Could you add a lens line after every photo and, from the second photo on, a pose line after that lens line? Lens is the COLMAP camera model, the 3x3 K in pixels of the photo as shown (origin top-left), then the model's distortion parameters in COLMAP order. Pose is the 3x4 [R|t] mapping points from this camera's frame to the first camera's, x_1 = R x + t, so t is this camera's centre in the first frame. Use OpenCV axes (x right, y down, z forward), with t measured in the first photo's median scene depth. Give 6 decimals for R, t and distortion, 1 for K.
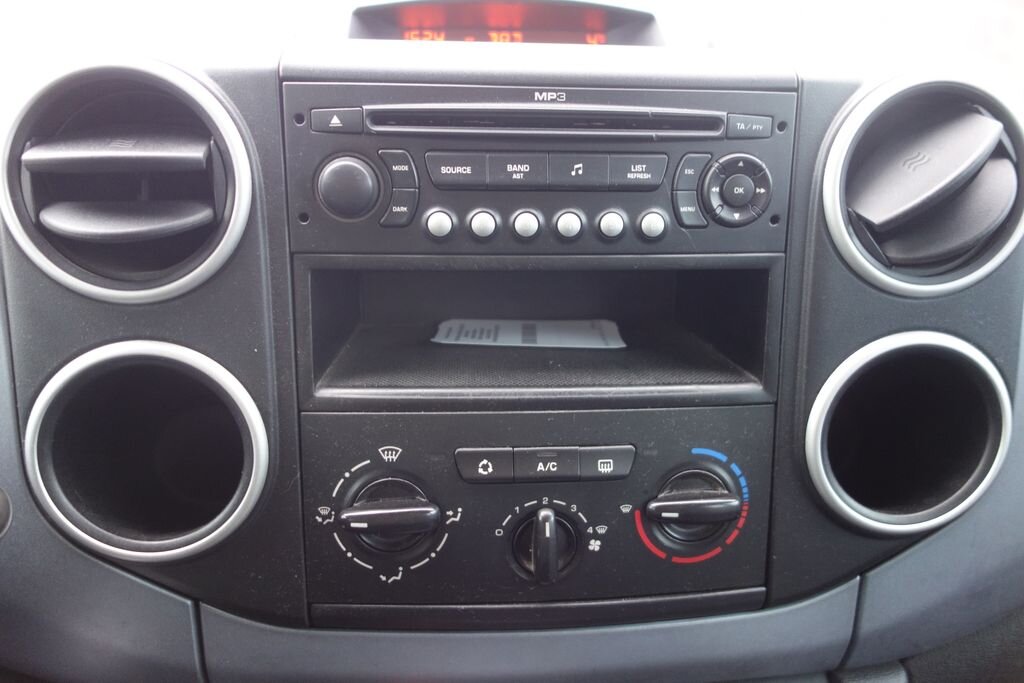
lens RADIAL K [[811.1, 0, 508.6], [0, 811.1, 347.8], [0, 0, 1]] dist [0.000168, -0.003817]
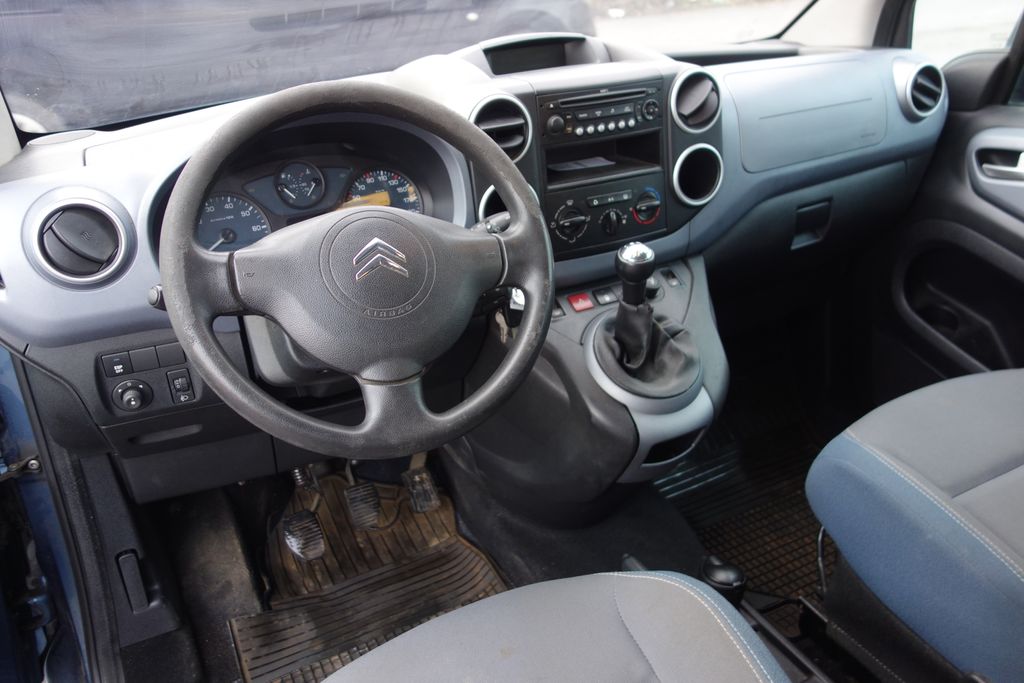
lens RADIAL K [[811.1, 0, 508.6], [0, 811.1, 347.8], [0, 0, 1]] dist [0.000168, -0.003817]
pose [[0.923699, -0.218893, 0.314429, -1.577946], [0.166836, 0.968625, 0.184204, 0.050835], [-0.344885, -0.117691, 0.931238, -2.129320]]
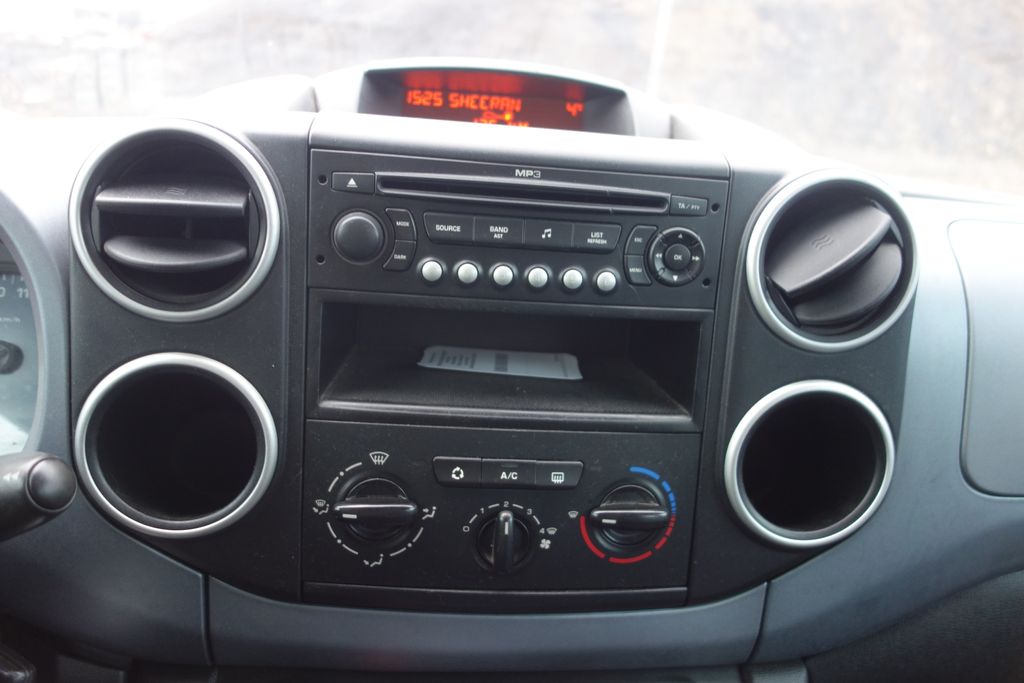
lens RADIAL K [[811.1, 0, 508.6], [0, 811.1, 347.8], [0, 0, 1]] dist [0.000168, -0.003817]
pose [[0.997985, 0.056498, 0.028883, 0.001210], [-0.055793, 0.998137, -0.024679, -0.012987], [-0.030223, 0.023018, 0.999278, -0.207494]]
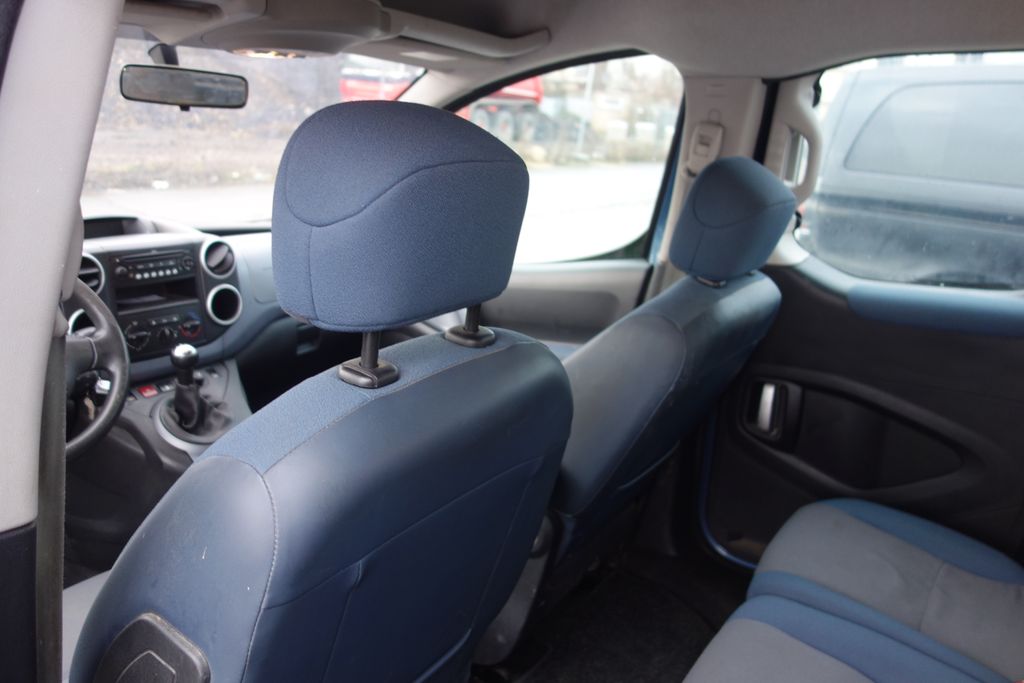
lens RADIAL K [[816.2, 0, 512.0], [0, 816.2, 341.5], [0, 0, 1]] dist [-0.005802, 0.005875]
pose [[0.617148, -0.192547, 0.762925, -2.585307], [0.201045, 0.976000, 0.083693, 0.287015], [-0.760729, 0.101731, 0.641047, -4.009985]]
